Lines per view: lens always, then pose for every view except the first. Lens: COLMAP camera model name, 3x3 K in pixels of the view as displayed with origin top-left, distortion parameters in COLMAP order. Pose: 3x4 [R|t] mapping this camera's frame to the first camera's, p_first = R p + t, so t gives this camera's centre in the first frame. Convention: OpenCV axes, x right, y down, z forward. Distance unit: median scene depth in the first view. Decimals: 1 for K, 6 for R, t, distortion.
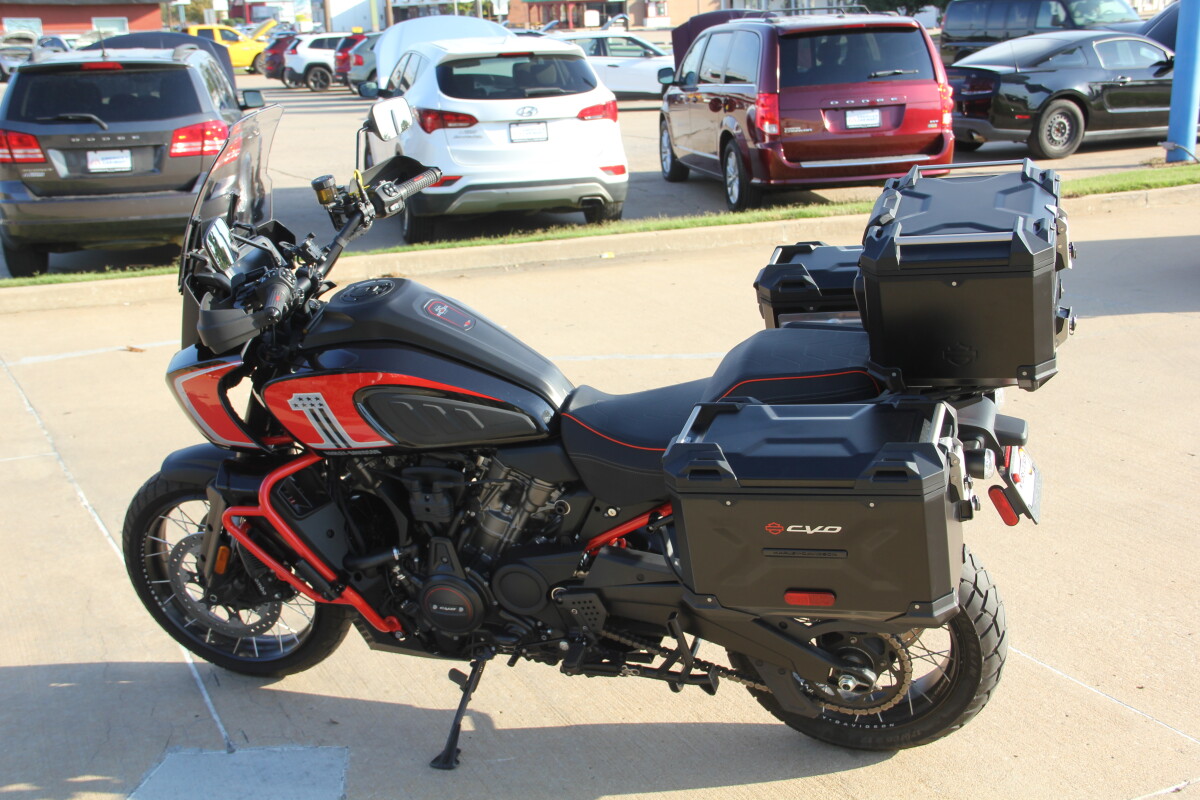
lens RADIAL K [[1478.0, 0, 600.0], [0, 1478.0, 400.0], [0, 0, 1]] dist [0.000440, 0.035035]
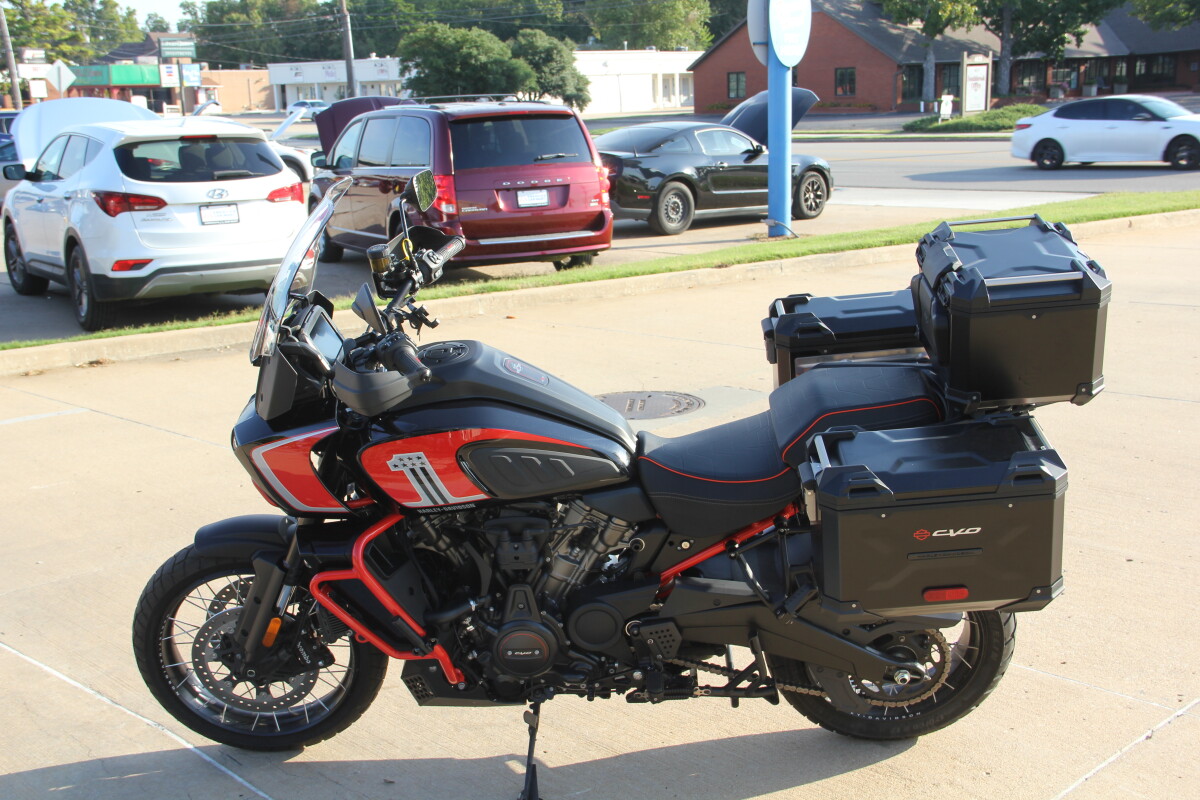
lens RADIAL K [[1451.7, 0, 600.0], [0, 1451.7, 400.0], [0, 0, 1]] dist [0.009491, 0.018322]
pose [[0.954050, -0.054292, 0.294688, -0.346272], [0.069645, 0.996694, -0.041849, 0.009559], [-0.291441, 0.060450, 0.954677, -0.007829]]
